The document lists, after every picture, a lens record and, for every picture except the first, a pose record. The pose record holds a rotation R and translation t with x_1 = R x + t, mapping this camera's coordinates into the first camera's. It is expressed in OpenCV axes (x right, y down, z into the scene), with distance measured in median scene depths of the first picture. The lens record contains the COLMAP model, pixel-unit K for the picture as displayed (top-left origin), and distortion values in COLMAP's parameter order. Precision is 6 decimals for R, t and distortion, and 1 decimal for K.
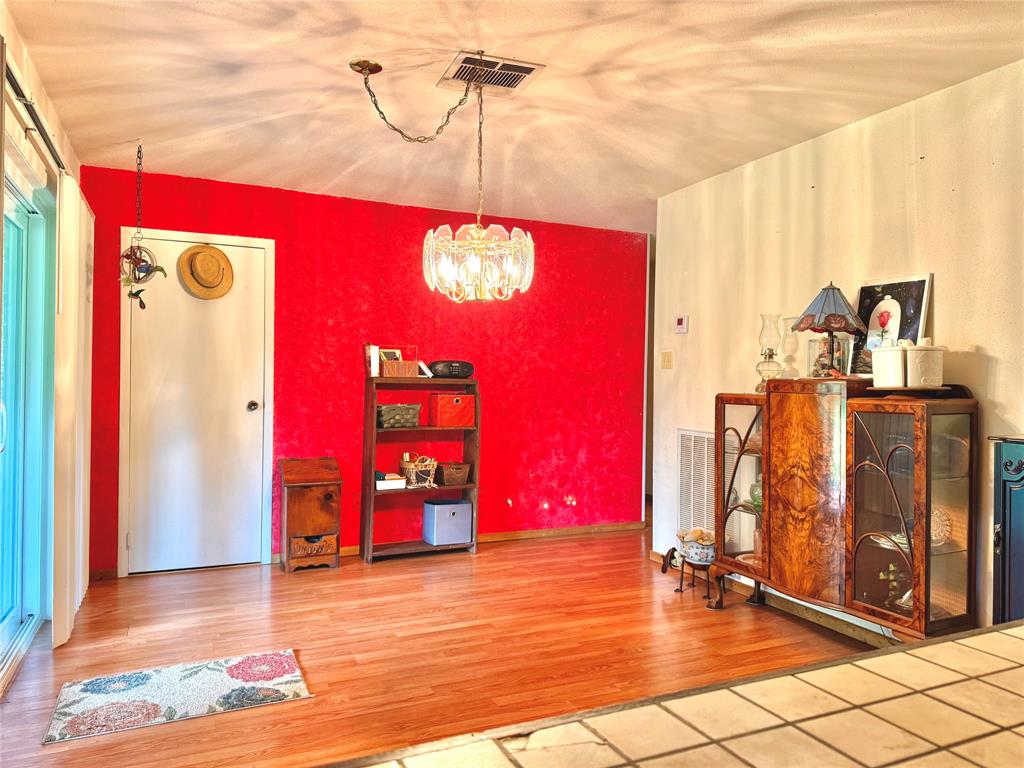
lens RADIAL K [[726.2, 0, 510.9], [0, 726.2, 384.4], [0, 0, 1]] dist [-0.004639, -0.000693]
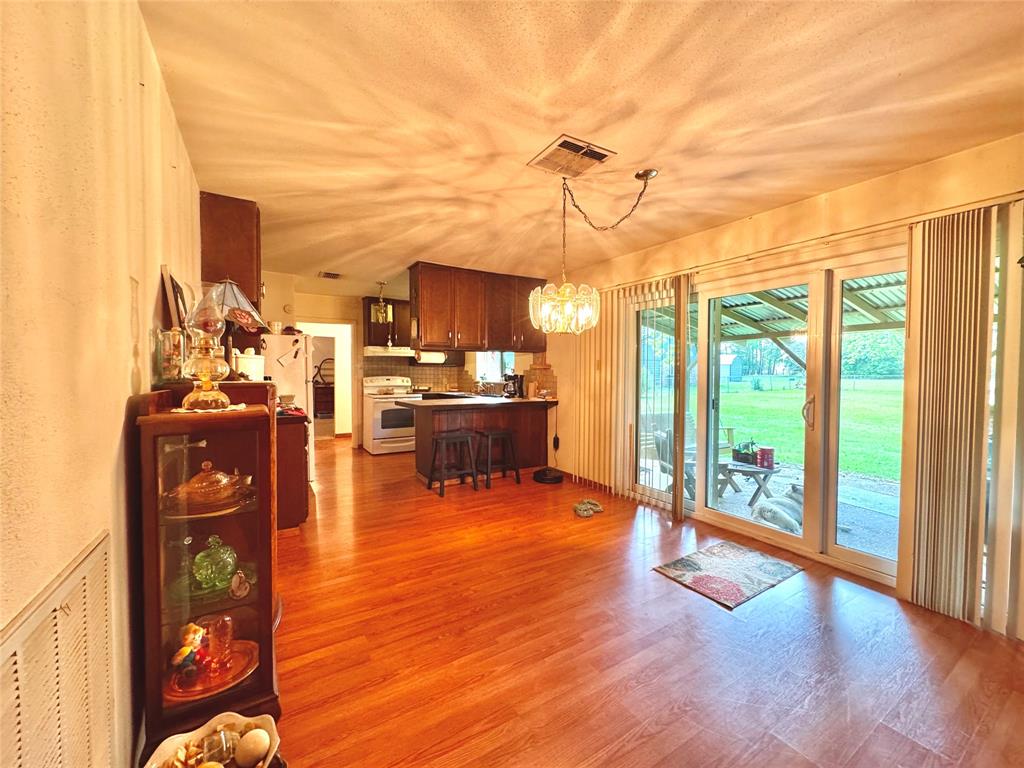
lens RADIAL K [[405.0, 0, 509.5], [0, 405.0, 379.7], [0, 0, 1]] dist [-0.003857, -0.000274]
pose [[-0.992231, -0.012716, -0.123758, 0.171796], [-0.016601, 0.999399, 0.030415, -0.036766], [0.123297, 0.032233, -0.991846, 1.763140]]
